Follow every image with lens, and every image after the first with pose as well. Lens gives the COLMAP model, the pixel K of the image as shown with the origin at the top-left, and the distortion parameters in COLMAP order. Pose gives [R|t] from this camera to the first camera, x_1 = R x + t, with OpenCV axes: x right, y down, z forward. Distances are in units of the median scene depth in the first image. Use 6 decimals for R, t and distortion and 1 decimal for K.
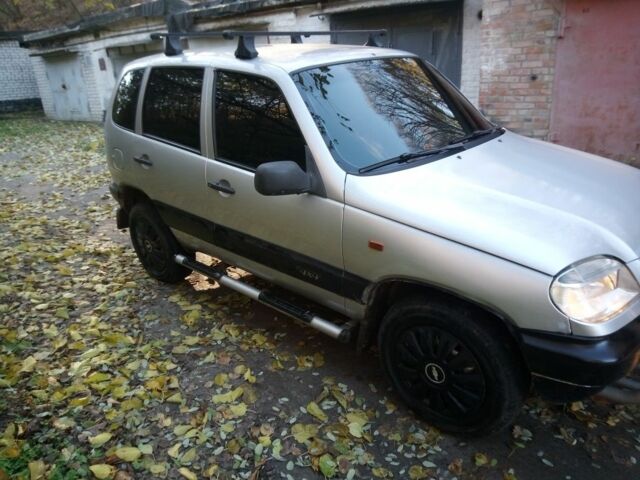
lens RADIAL K [[492.5, 0, 323.6], [0, 492.5, 240.5], [0, 0, 1]] dist [0.052591, -0.043920]
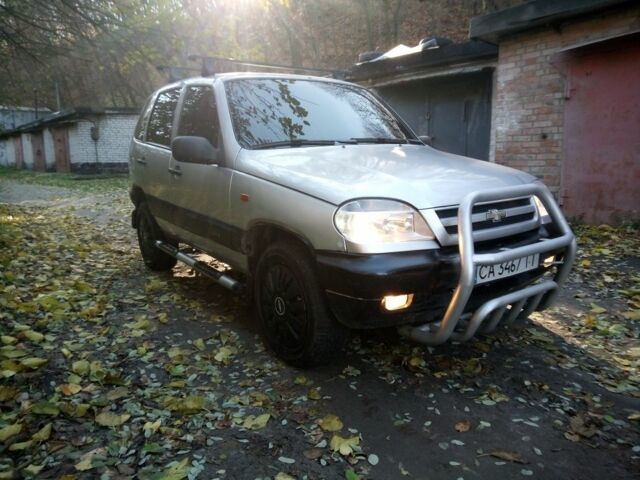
lens RADIAL K [[492.5, 0, 317.3], [0, 492.5, 240.9], [0, 0, 1]] dist [0.052591, -0.043920]
pose [[0.974240, 0.076168, -0.212264, 0.205103], [-0.111899, 0.980465, -0.161764, 0.109967], [0.195796, 0.181349, 0.963731, -0.052779]]
